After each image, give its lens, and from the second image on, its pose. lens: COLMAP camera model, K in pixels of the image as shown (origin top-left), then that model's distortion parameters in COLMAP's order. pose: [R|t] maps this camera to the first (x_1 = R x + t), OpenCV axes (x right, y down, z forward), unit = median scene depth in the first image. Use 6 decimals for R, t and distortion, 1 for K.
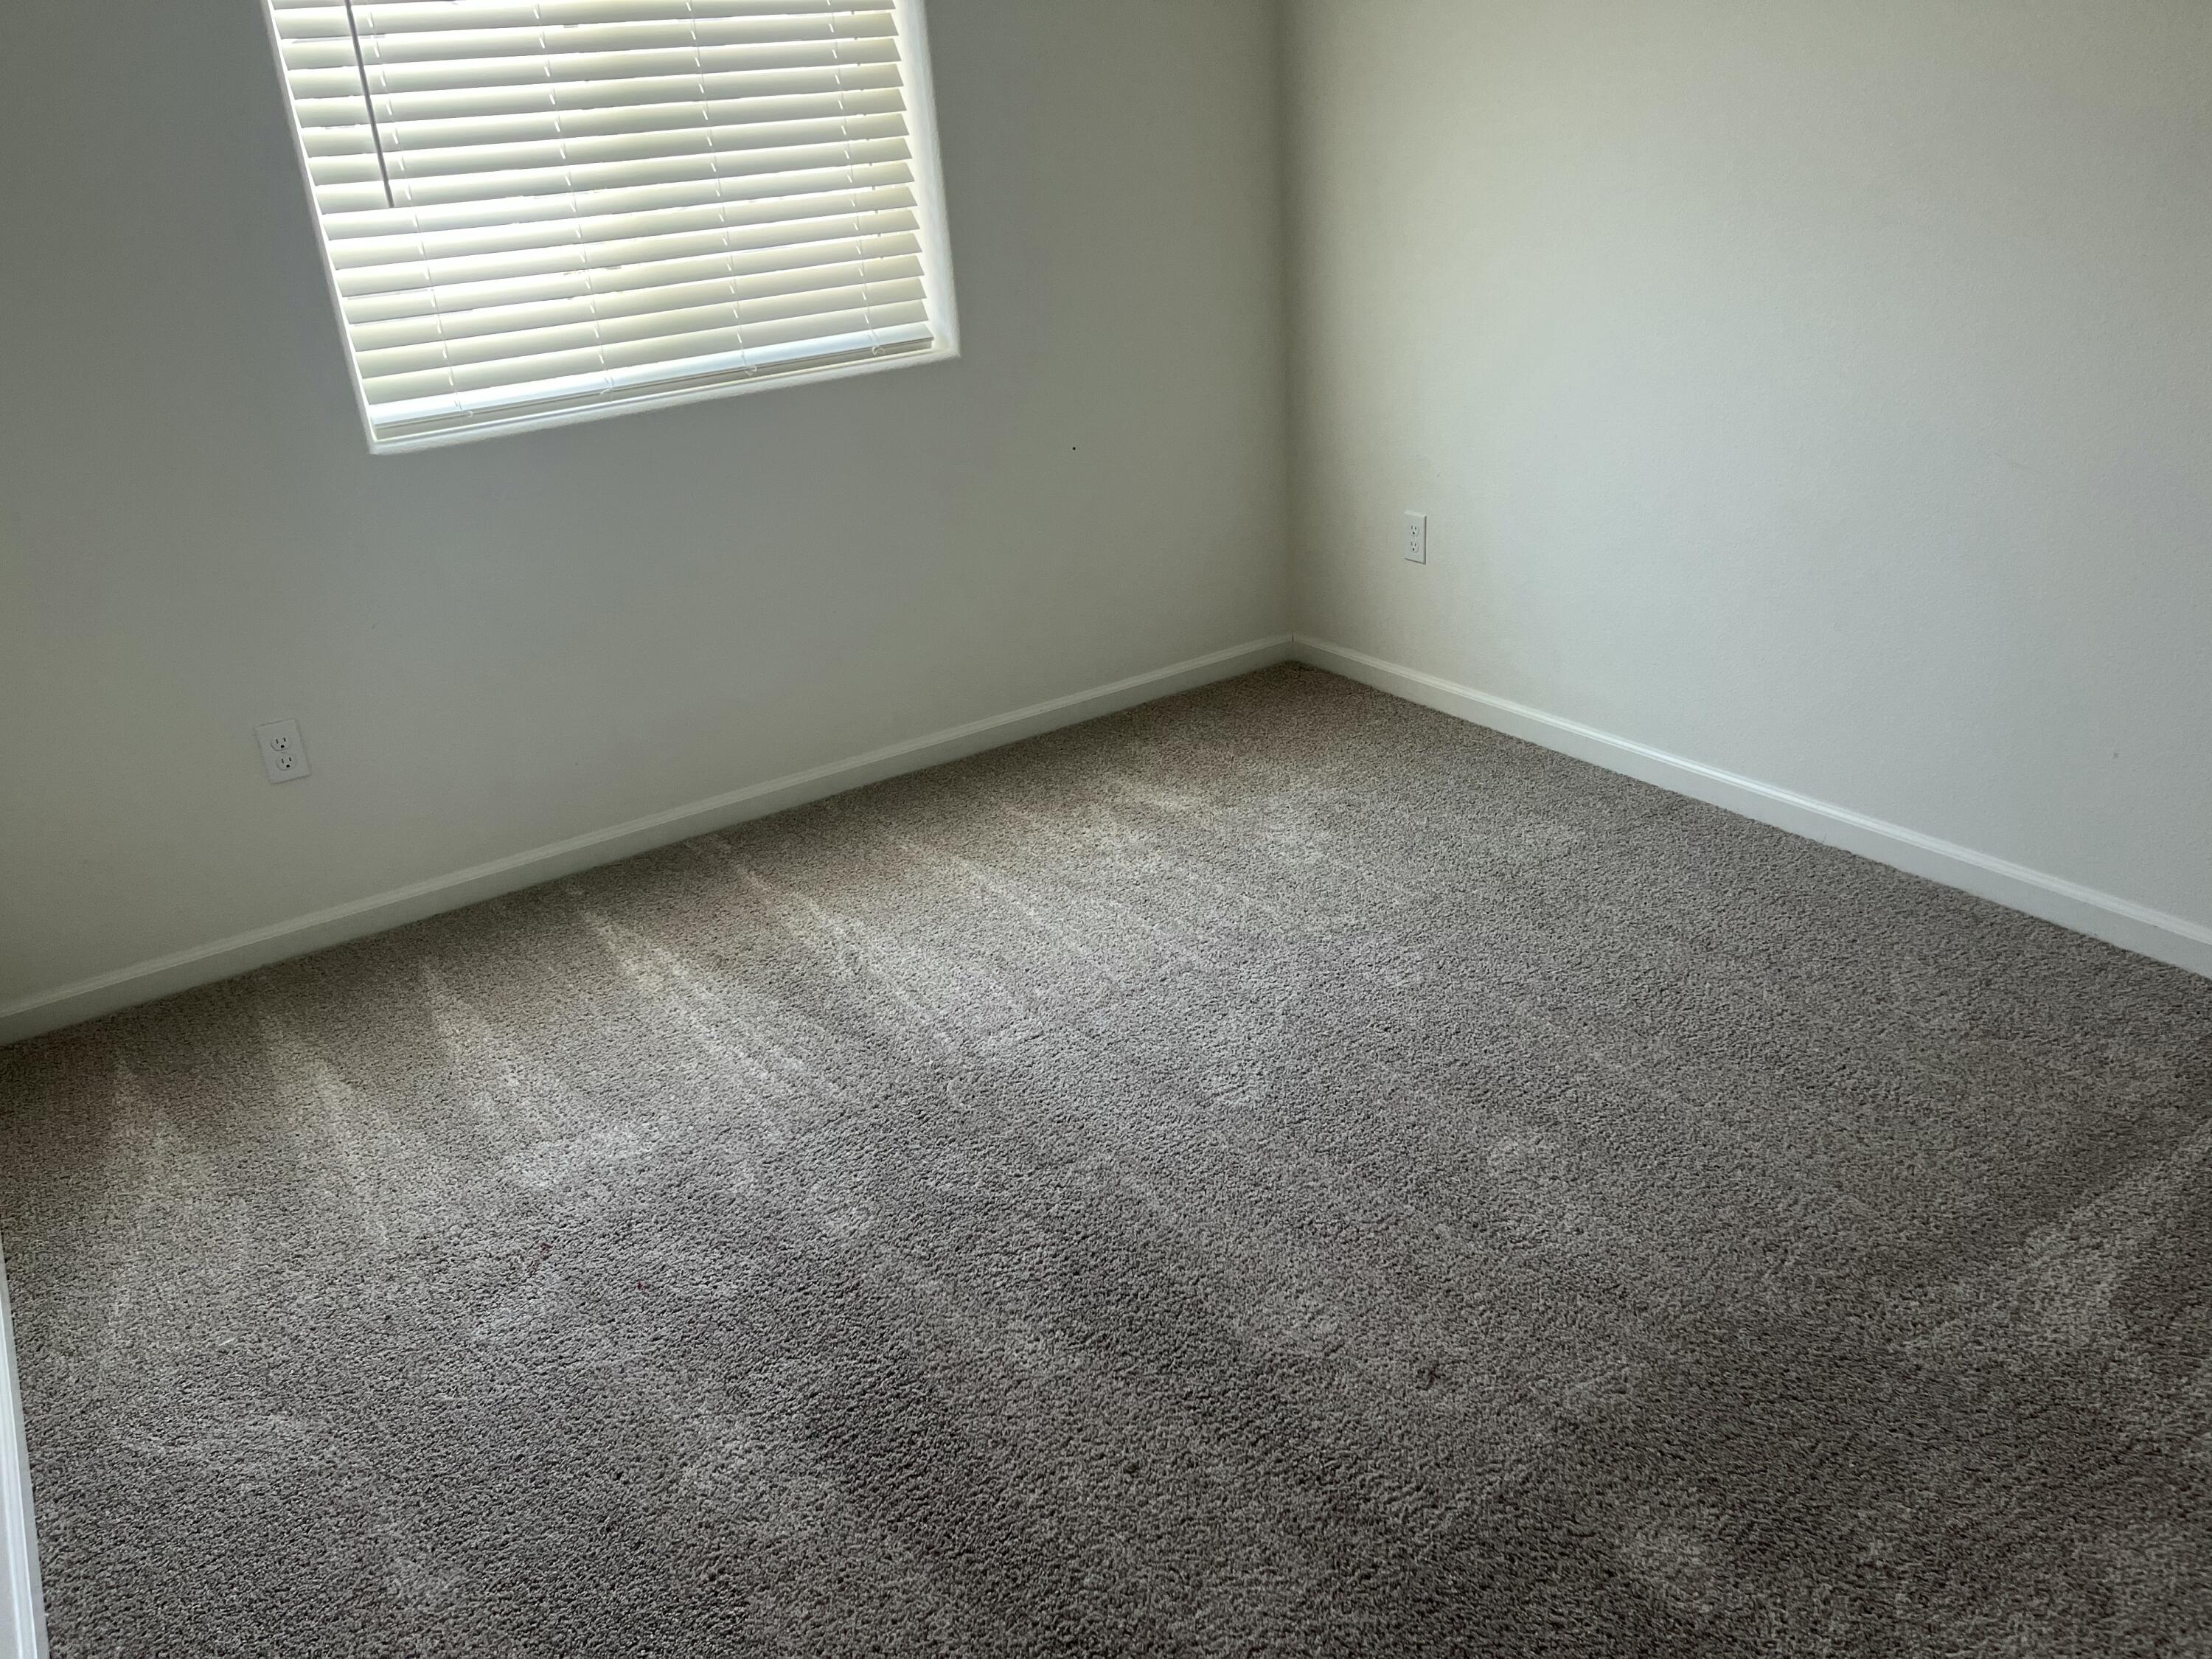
lens RADIAL K [[1689.3, 0, 1100.5], [0, 1689.3, 798.2], [0, 0, 1]] dist [0.058932, -0.069275]
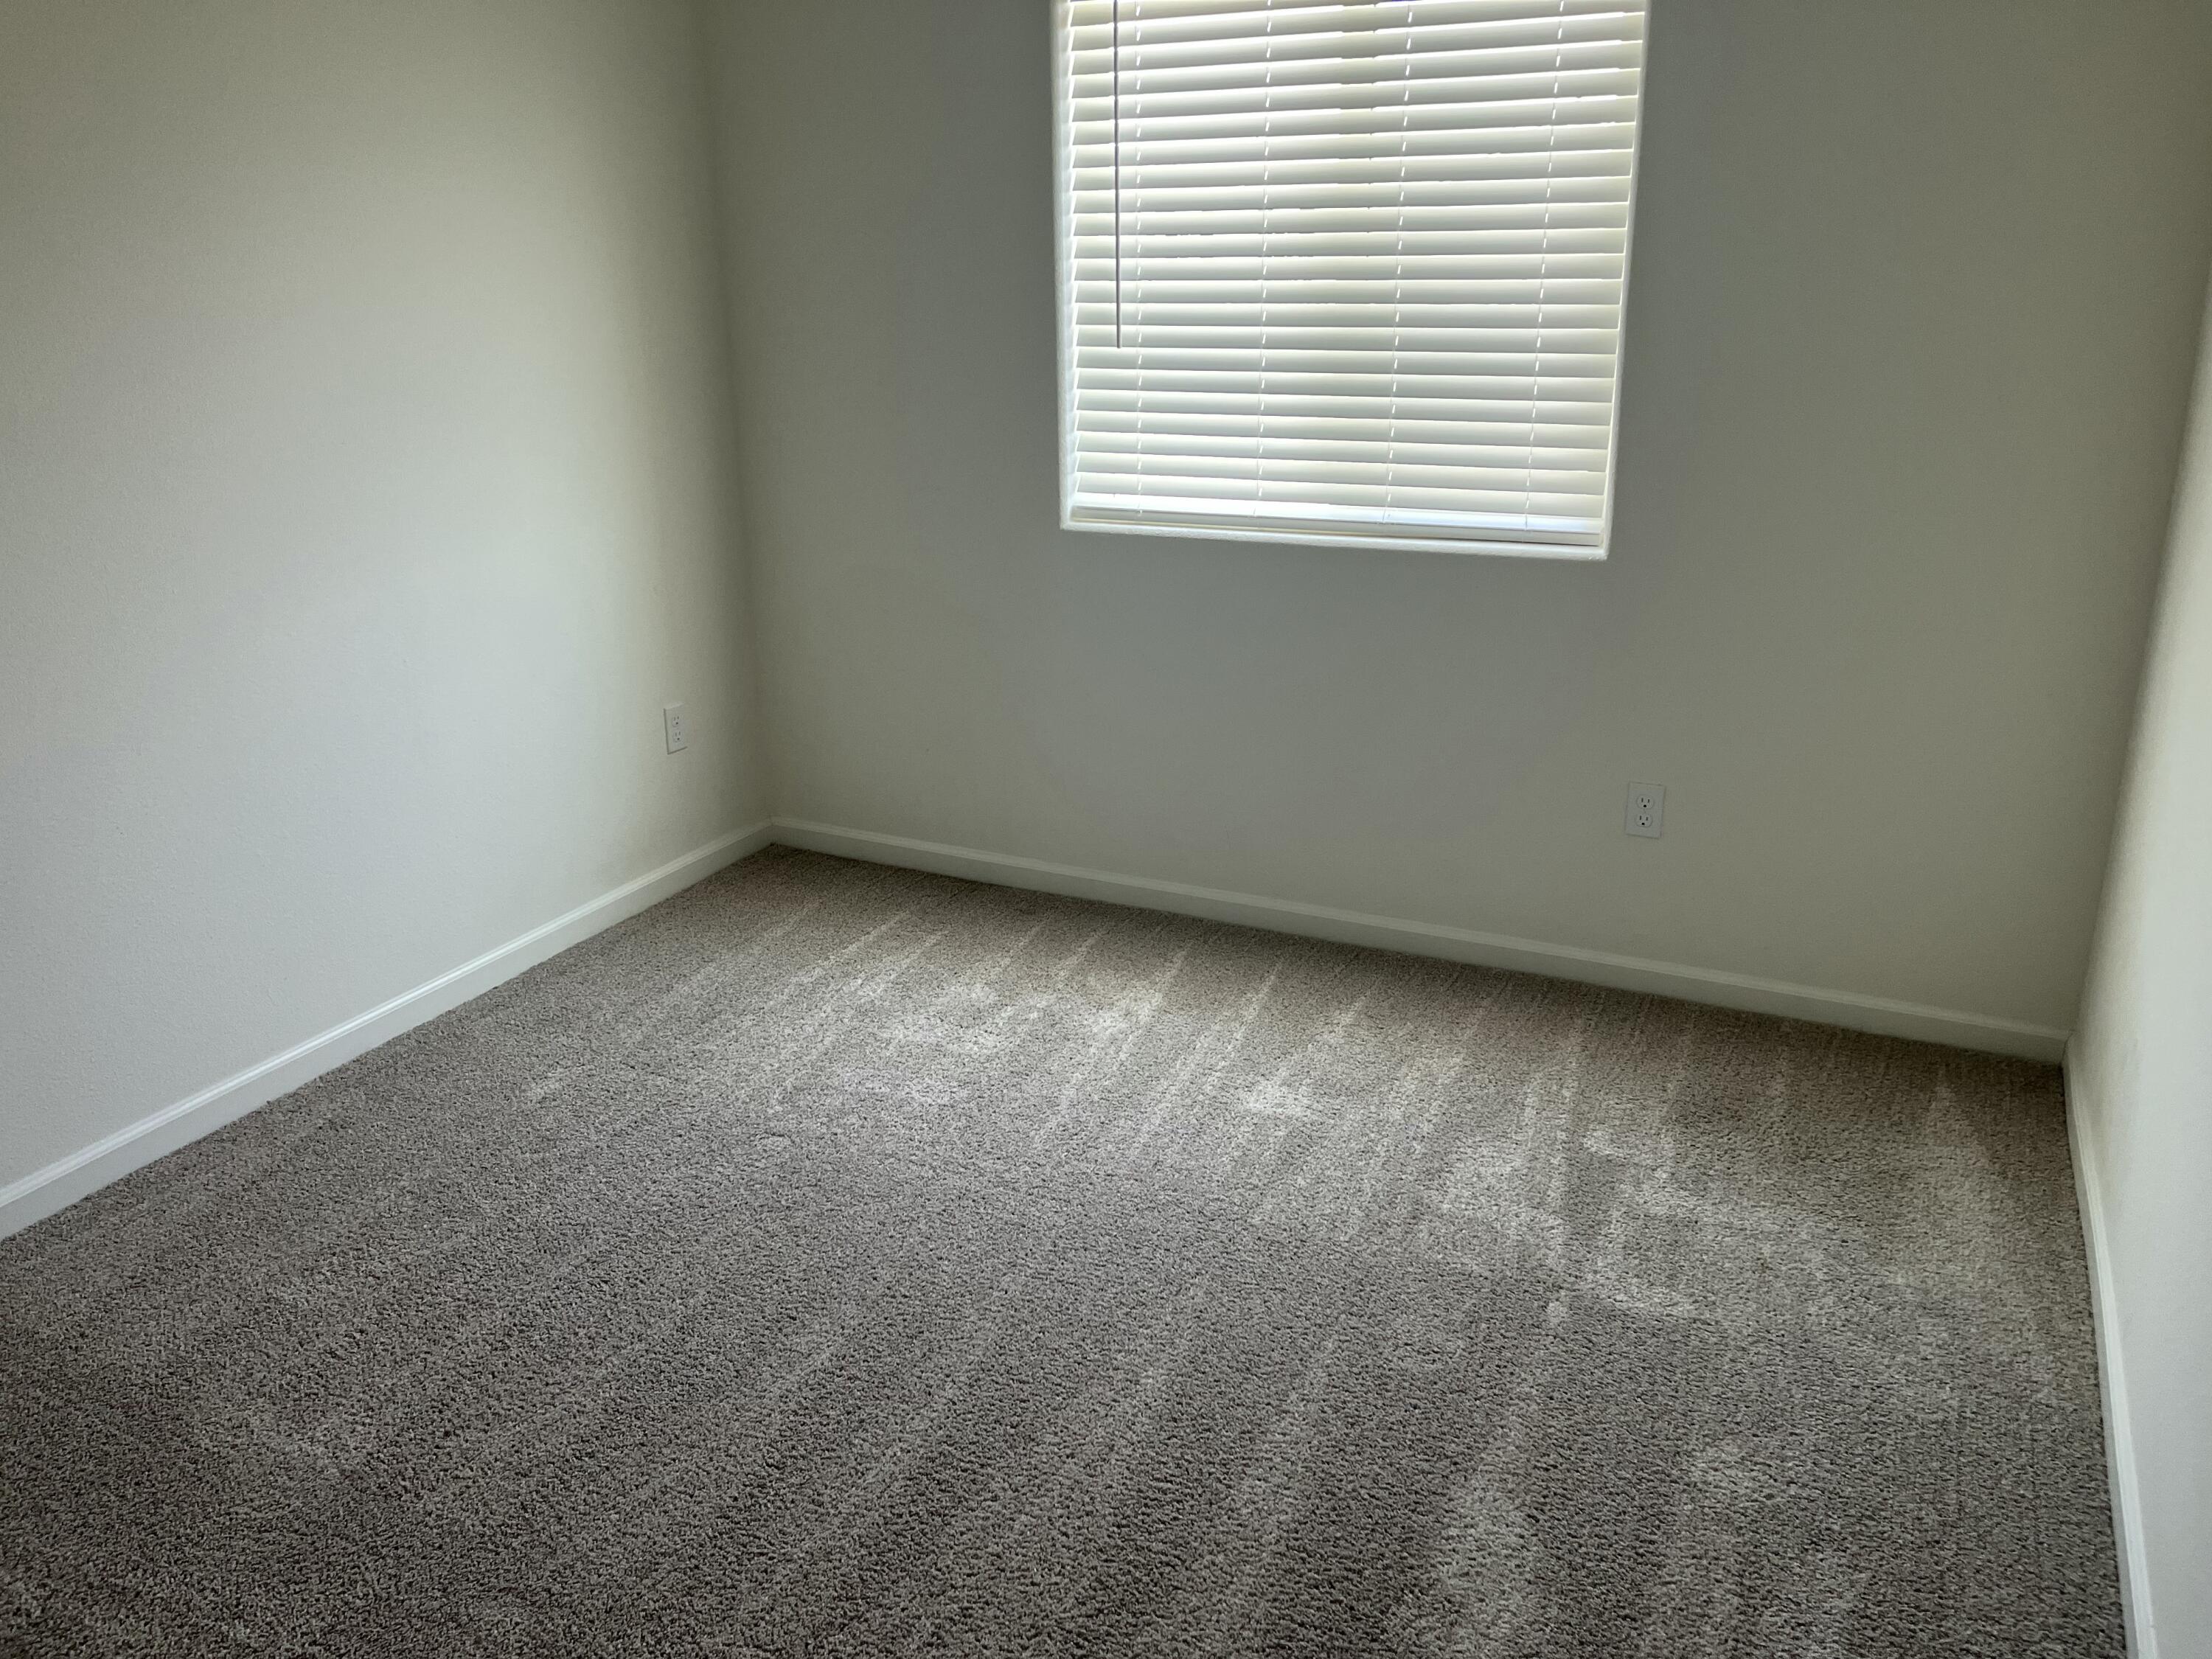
lens RADIAL K [[1689.3, 0, 1100.5], [0, 1689.3, 798.2], [0, 0, 1]] dist [0.058932, -0.069275]
pose [[0.497333, 0.326626, -0.803726, 0.578264], [-0.365173, 0.919168, 0.147577, -0.182050], [0.786962, 0.220104, 0.576408, 0.283588]]
